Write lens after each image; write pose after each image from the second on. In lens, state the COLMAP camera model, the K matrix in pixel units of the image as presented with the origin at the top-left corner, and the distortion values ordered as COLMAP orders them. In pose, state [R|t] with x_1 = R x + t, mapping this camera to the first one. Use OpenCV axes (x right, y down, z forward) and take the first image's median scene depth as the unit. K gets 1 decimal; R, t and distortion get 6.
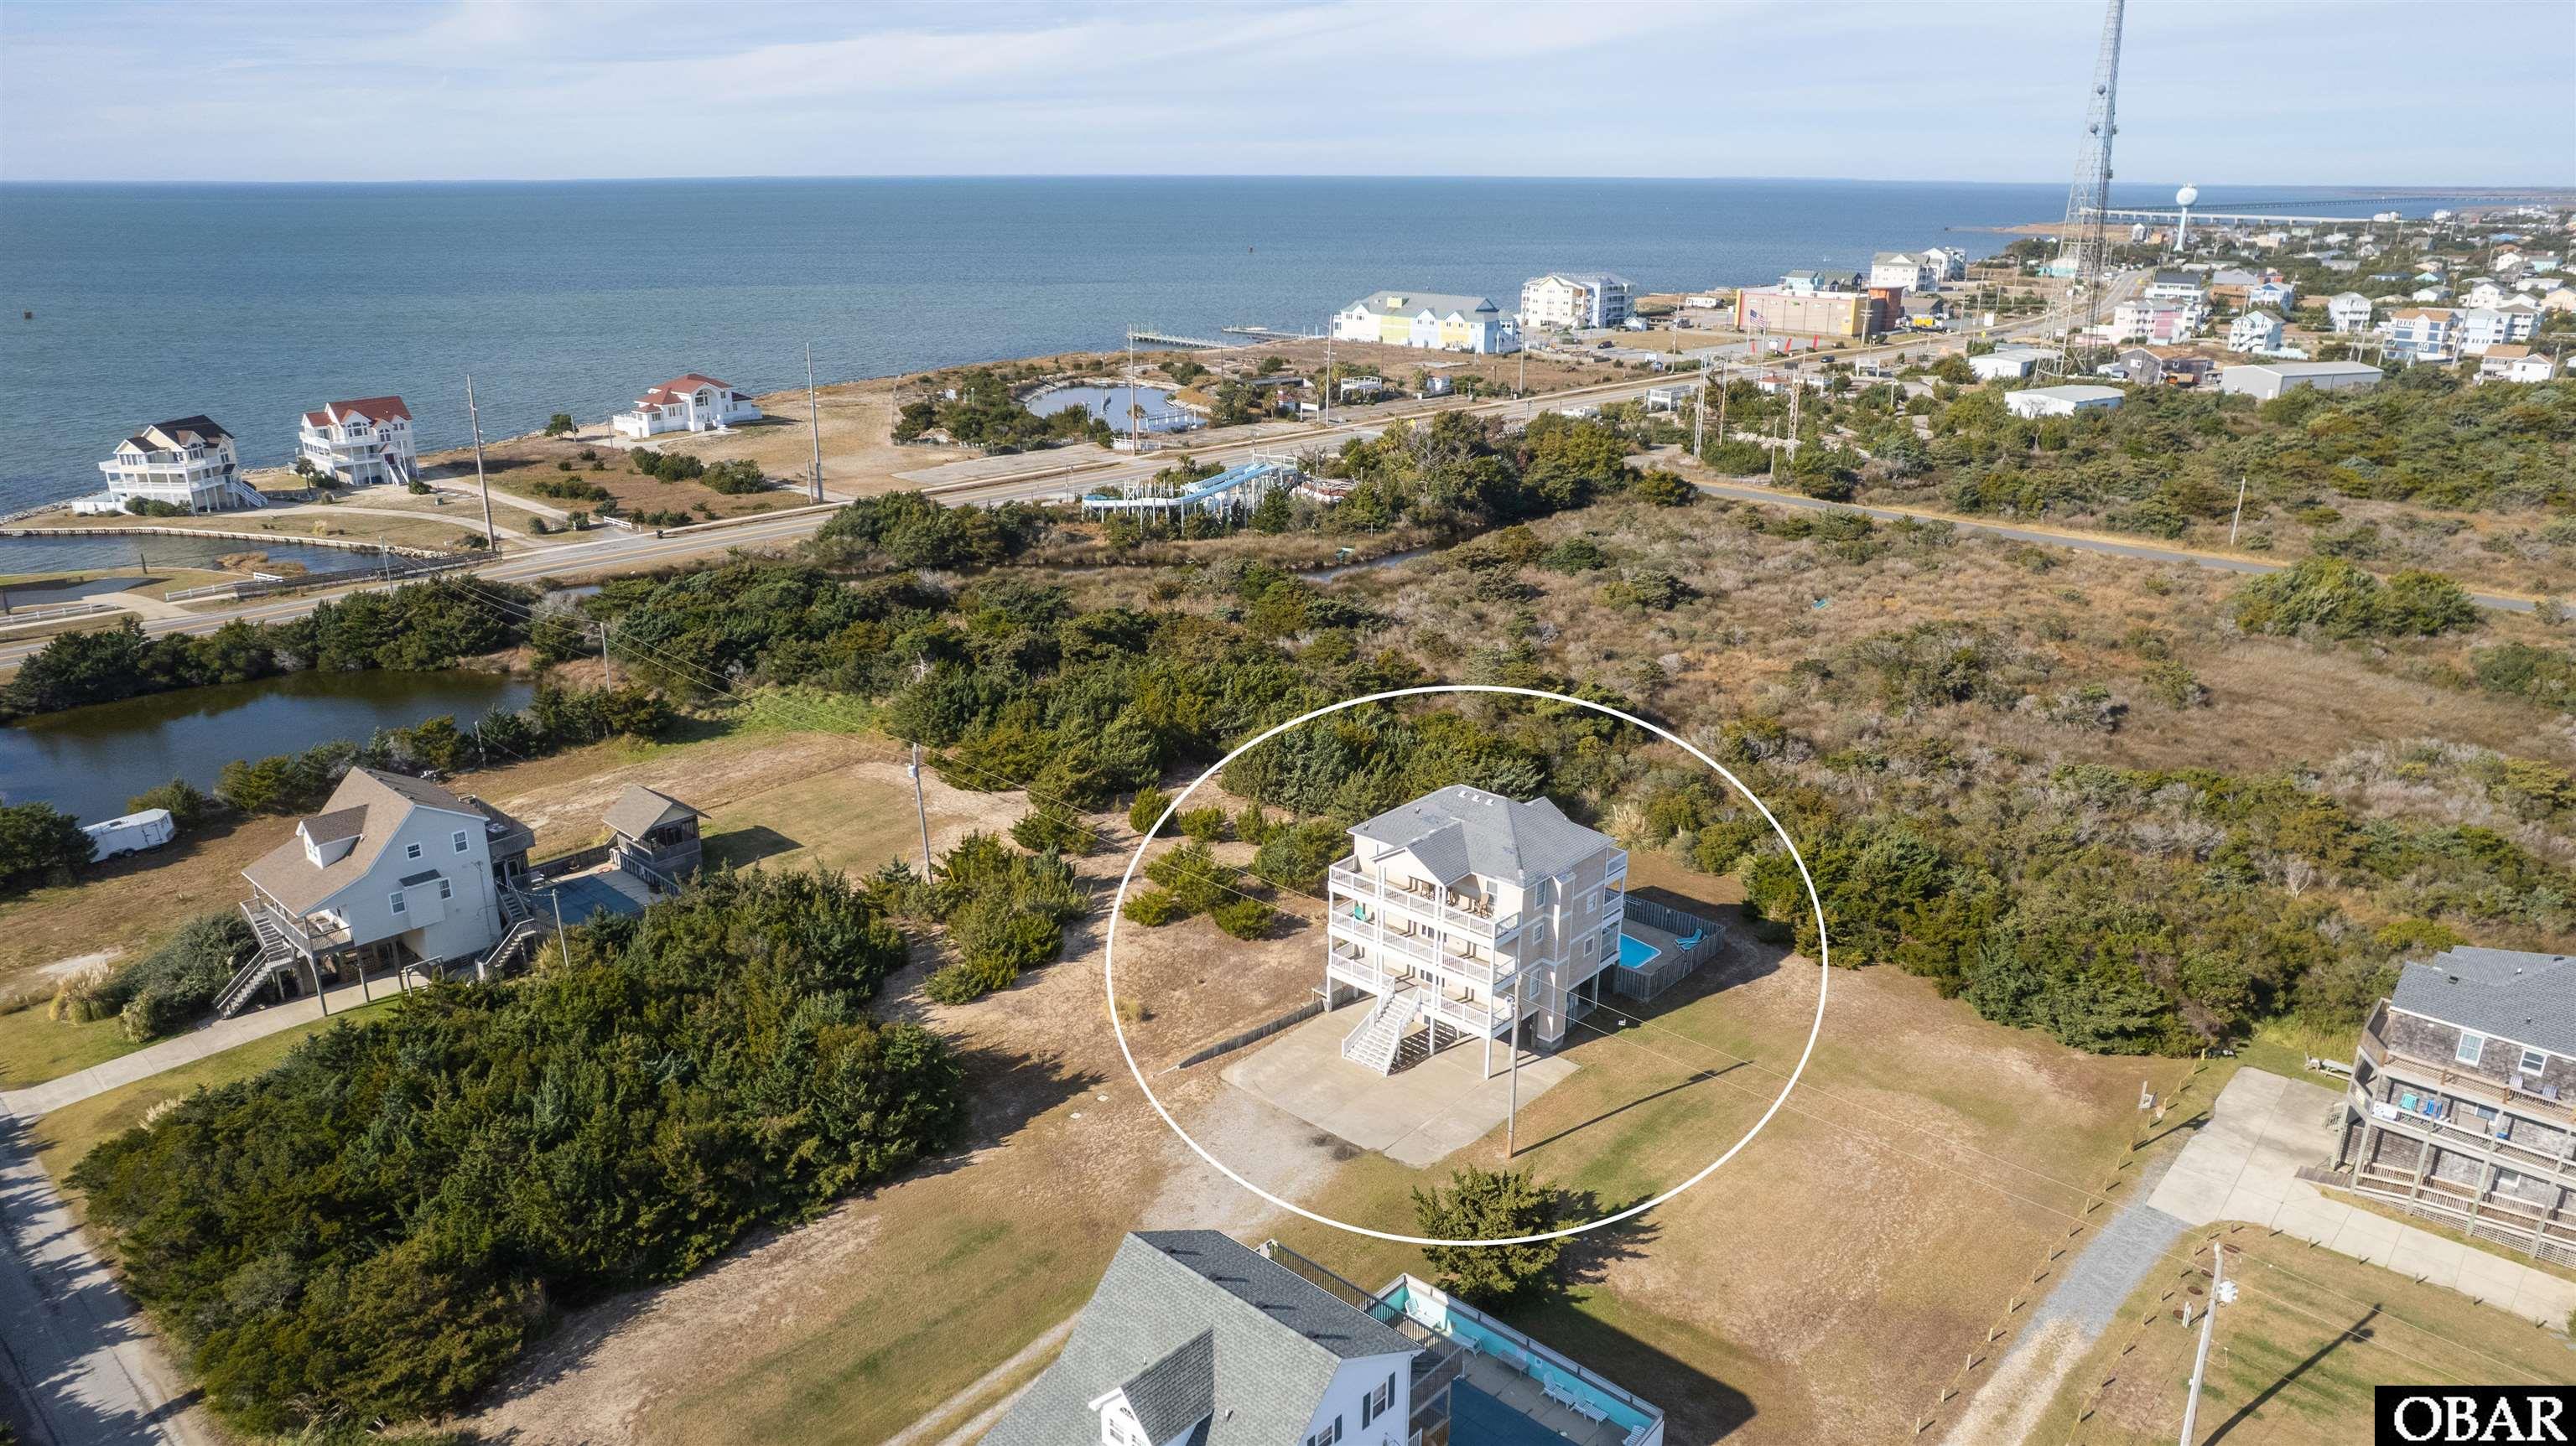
lens RADIAL K [[1669.7, 0, 1292.0], [0, 1669.7, 730.2], [0, 0, 1]] dist [0.001915, -0.002081]
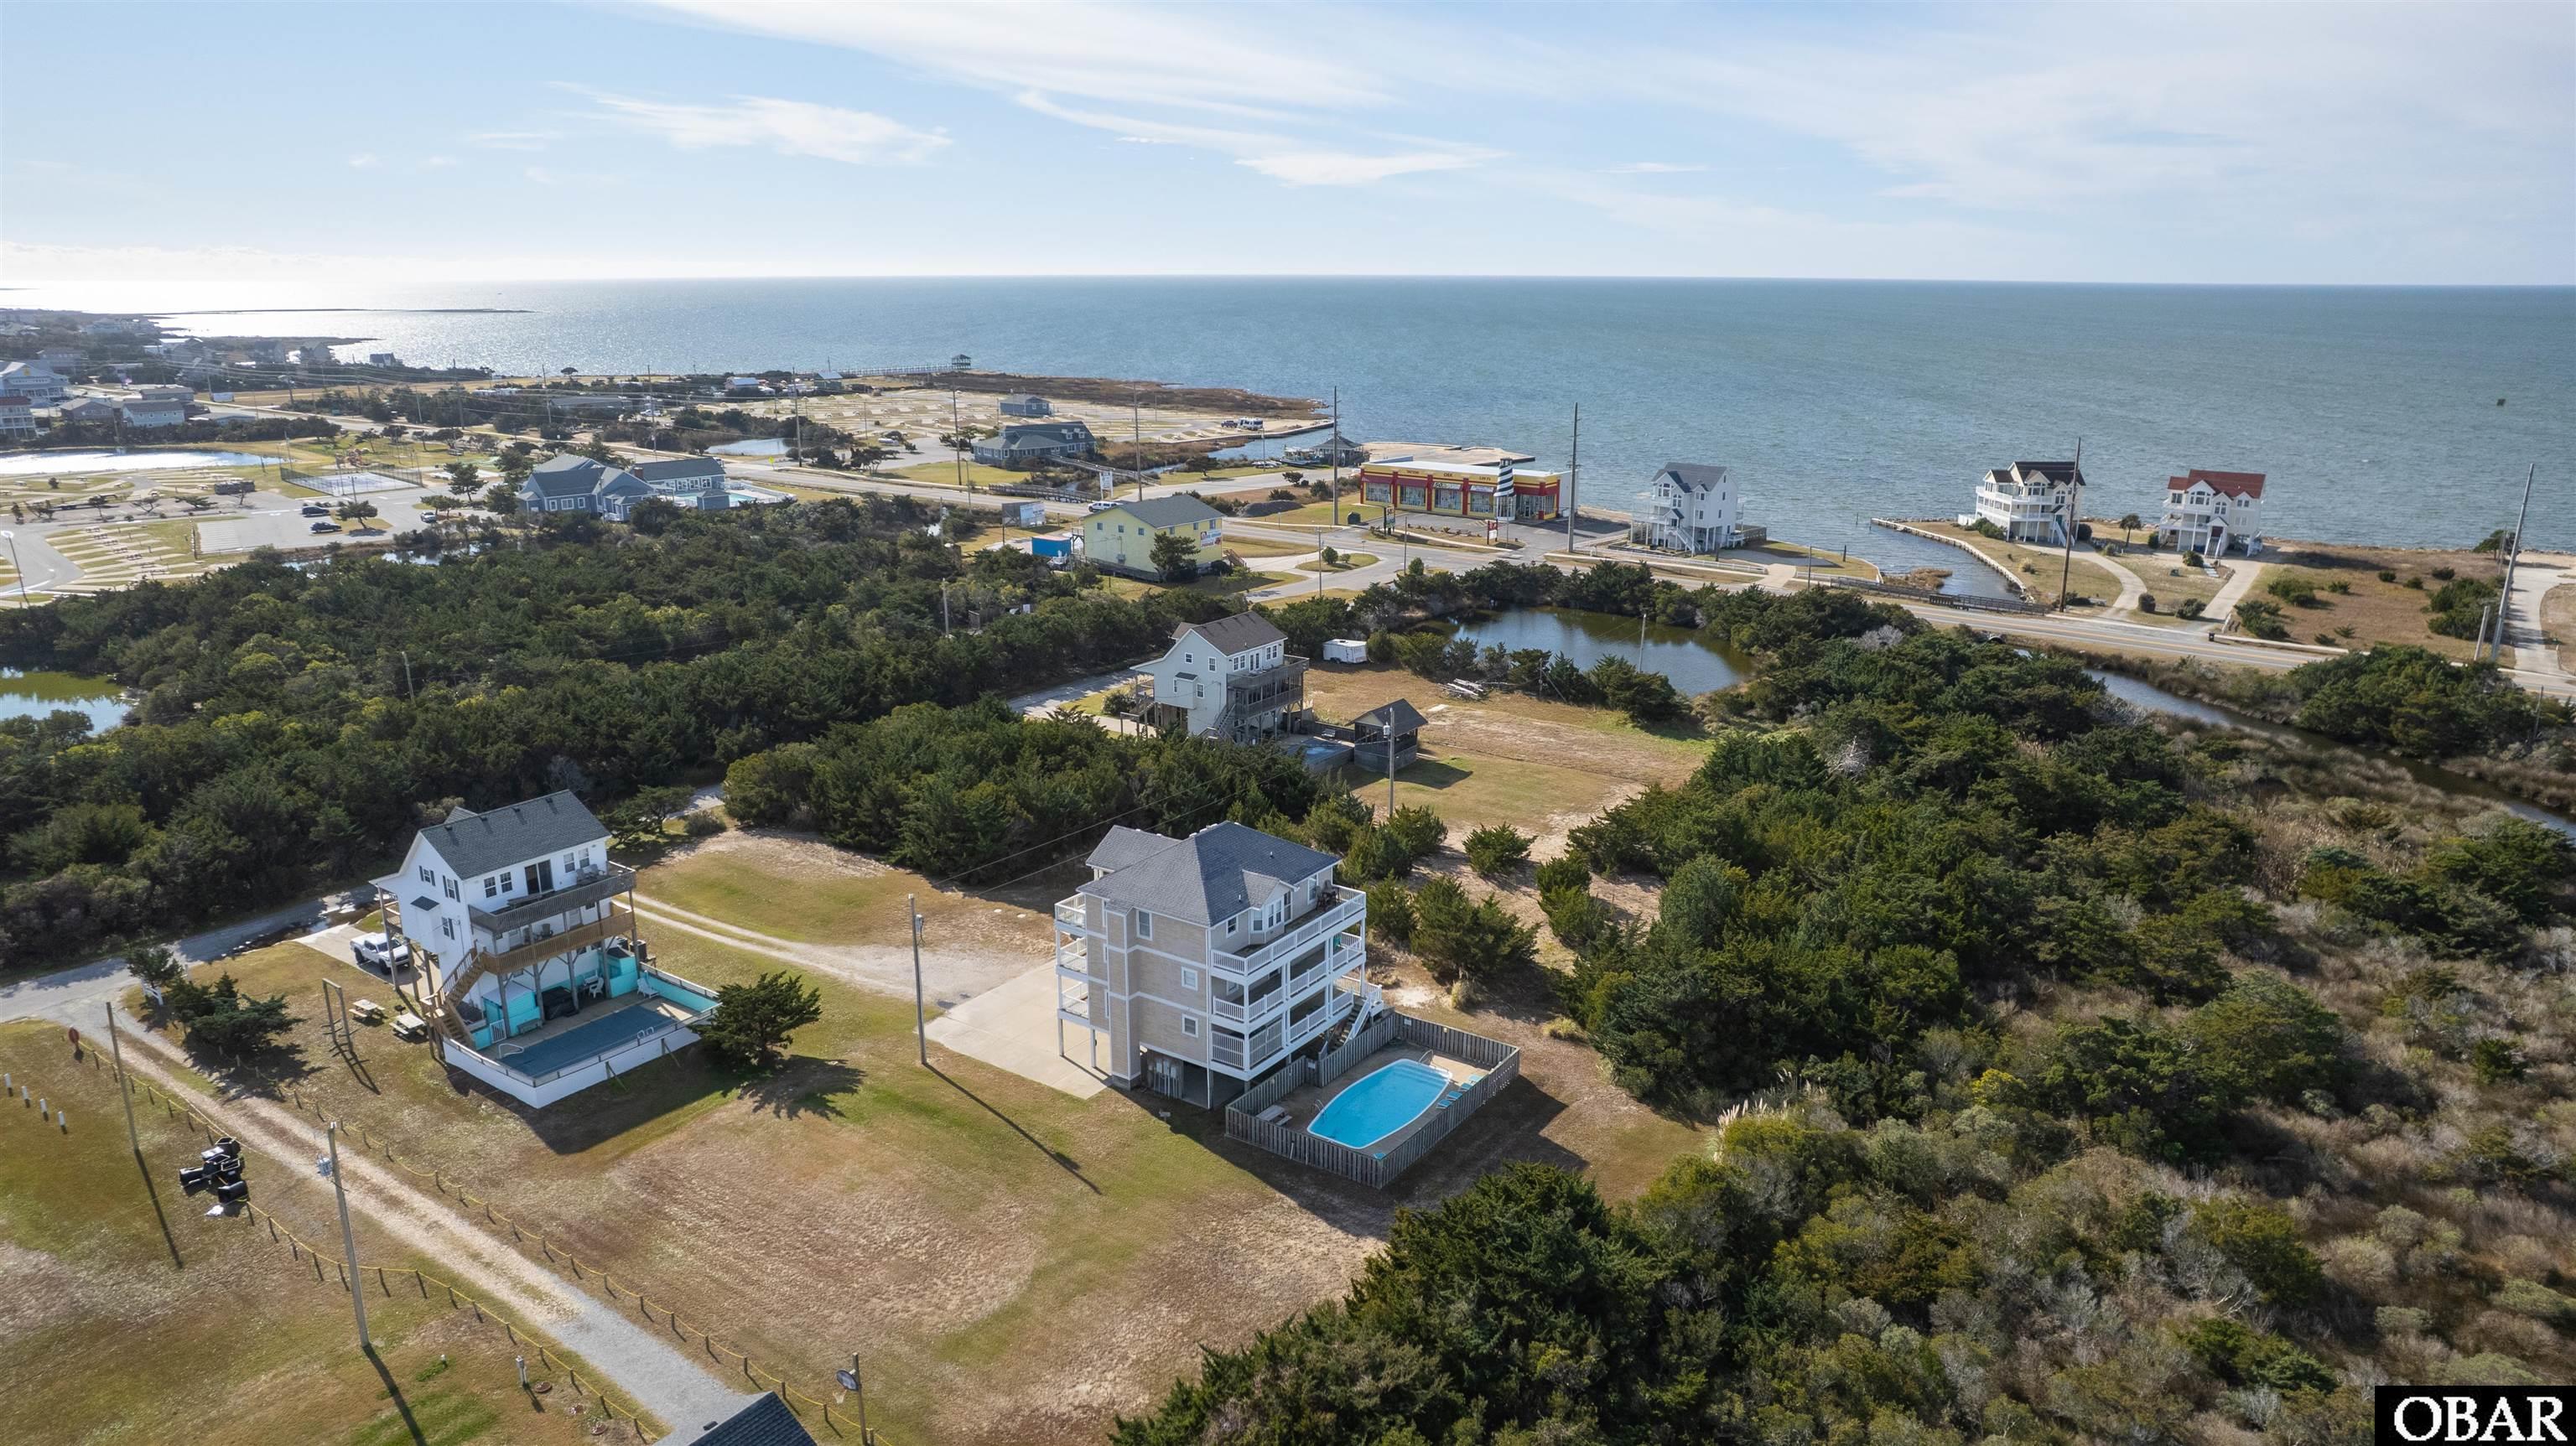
lens RADIAL K [[1669.7, 0, 1289.9], [0, 1669.7, 723.1], [0, 0, 1]] dist [0.001915, -0.002081]
pose [[0.122848, 0.254423, -0.959259, 0.973332], [-0.325959, 0.923301, 0.203142, -0.214287], [0.937368, 0.287724, 0.196357, 0.782872]]
